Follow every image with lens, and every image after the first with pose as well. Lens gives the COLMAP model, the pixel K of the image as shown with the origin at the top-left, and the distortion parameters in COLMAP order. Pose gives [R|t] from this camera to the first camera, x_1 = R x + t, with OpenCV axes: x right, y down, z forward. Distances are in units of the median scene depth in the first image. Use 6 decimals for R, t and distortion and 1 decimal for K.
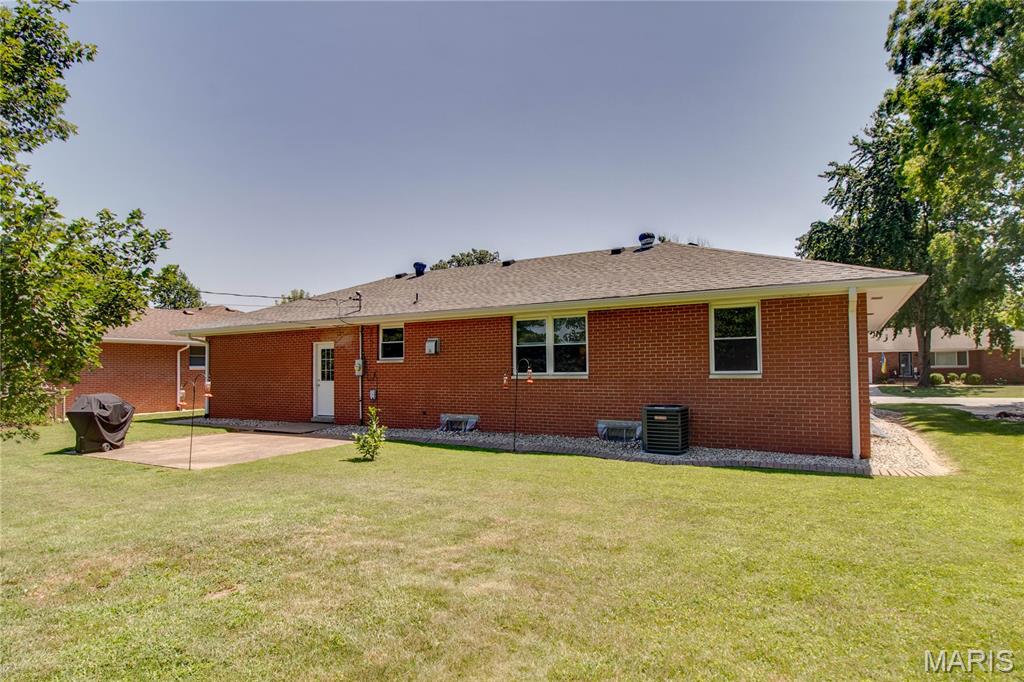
lens RADIAL K [[528.0, 0, 512.0], [0, 528.0, 341.0], [0, 0, 1]] dist [0.000556, -0.000318]
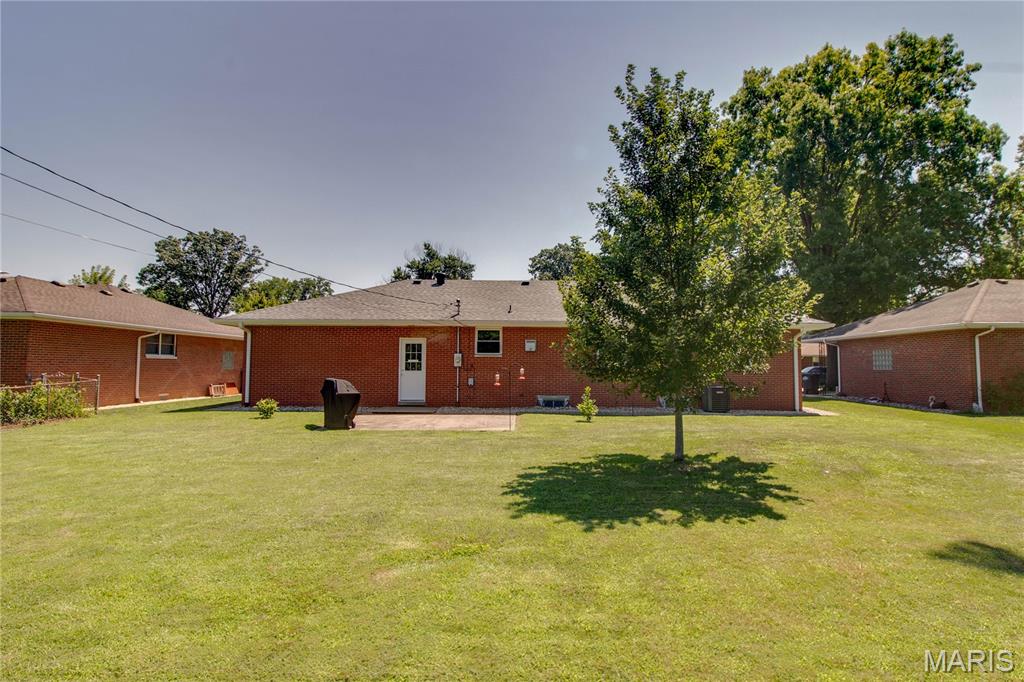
lens RADIAL K [[515.9, 0, 519.8], [0, 515.9, 340.8], [0, 0, 1]] dist [-0.004703, -0.000892]
pose [[0.881453, 0.040730, 0.470512, -0.734424], [-0.041348, 0.999104, -0.009026, 0.009478], [-0.470458, -0.011499, 0.882347, -0.142092]]
